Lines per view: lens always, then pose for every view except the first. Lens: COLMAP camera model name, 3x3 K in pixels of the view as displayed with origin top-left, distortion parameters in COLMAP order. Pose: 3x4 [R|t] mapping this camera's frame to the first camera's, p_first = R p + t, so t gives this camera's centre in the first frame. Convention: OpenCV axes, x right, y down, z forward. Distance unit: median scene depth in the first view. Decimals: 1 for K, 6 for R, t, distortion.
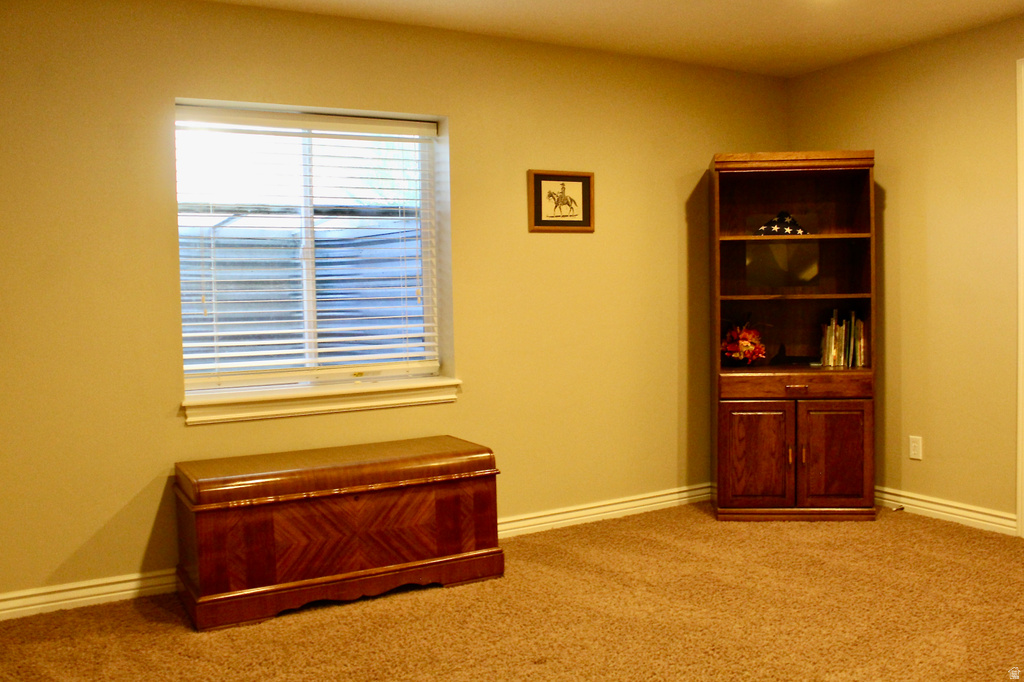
lens RADIAL K [[944.2, 0, 513.3], [0, 944.2, 344.2], [0, 0, 1]] dist [-0.103241, 0.000000]
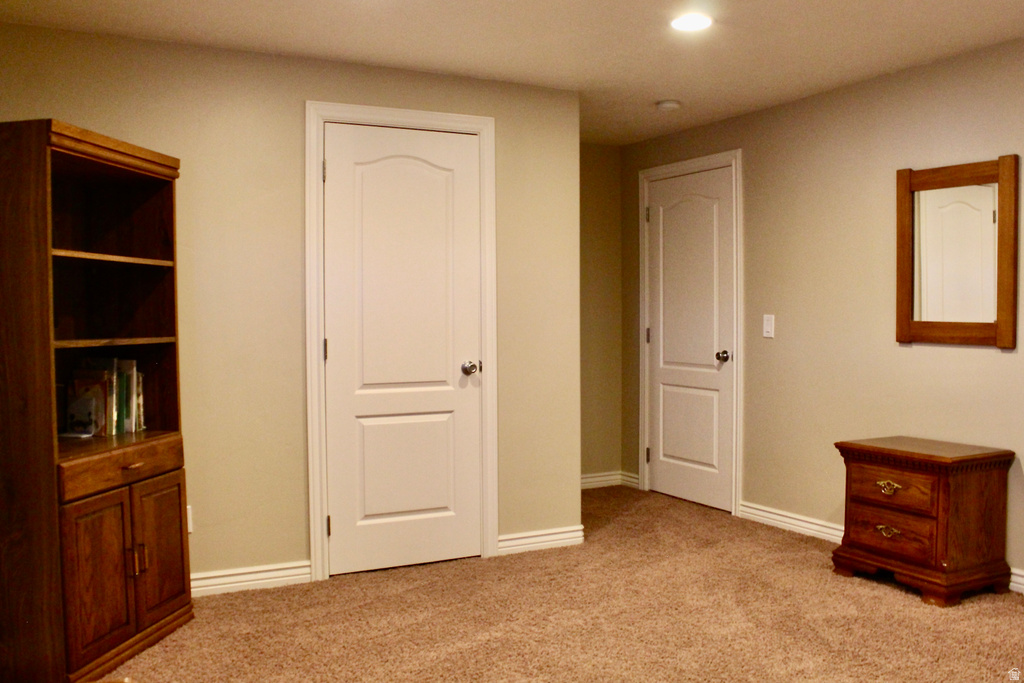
lens RADIAL K [[944.2, 0, 512.6], [0, 944.2, 344.5], [0, 0, 1]] dist [-0.103241, 0.000000]
pose [[-0.006959, -0.009681, 0.999929, -0.443848], [0.063997, 0.997899, 0.010107, -0.039797], [-0.997926, 0.064063, -0.006325, 0.761341]]
